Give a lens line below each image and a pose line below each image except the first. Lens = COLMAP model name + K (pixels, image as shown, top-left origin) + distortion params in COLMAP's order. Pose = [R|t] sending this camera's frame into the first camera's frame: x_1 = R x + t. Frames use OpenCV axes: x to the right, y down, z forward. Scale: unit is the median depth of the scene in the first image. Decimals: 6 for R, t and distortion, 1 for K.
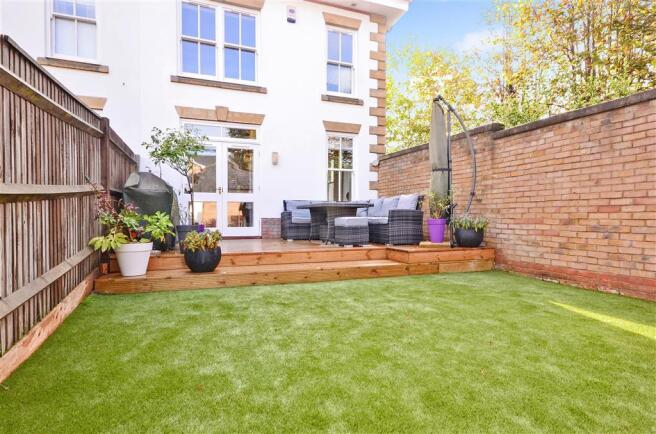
lens RADIAL K [[359.8, 0, 327.3], [0, 359.8, 217.9], [0, 0, 1]] dist [-0.026180, 0.000086]
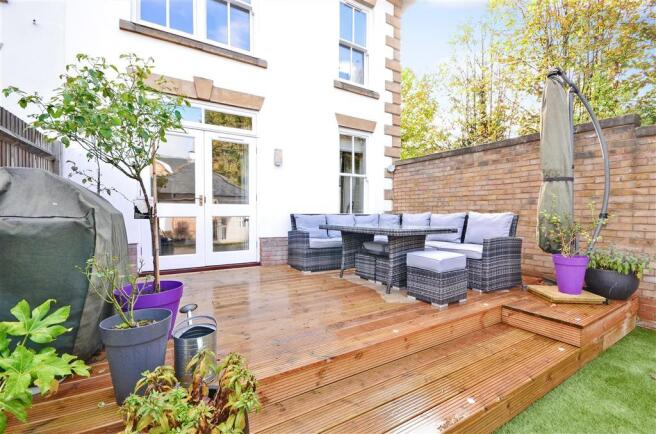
lens RADIAL K [[287.5, 0, 331.0], [0, 287.5, 217.3], [0, 0, 1]] dist [-0.006601, -0.001625]
pose [[0.984348, 0.001165, 0.176231, -0.148779], [-0.003074, 0.999940, 0.010560, -0.050364], [-0.176208, -0.010936, 0.984292, 0.408318]]
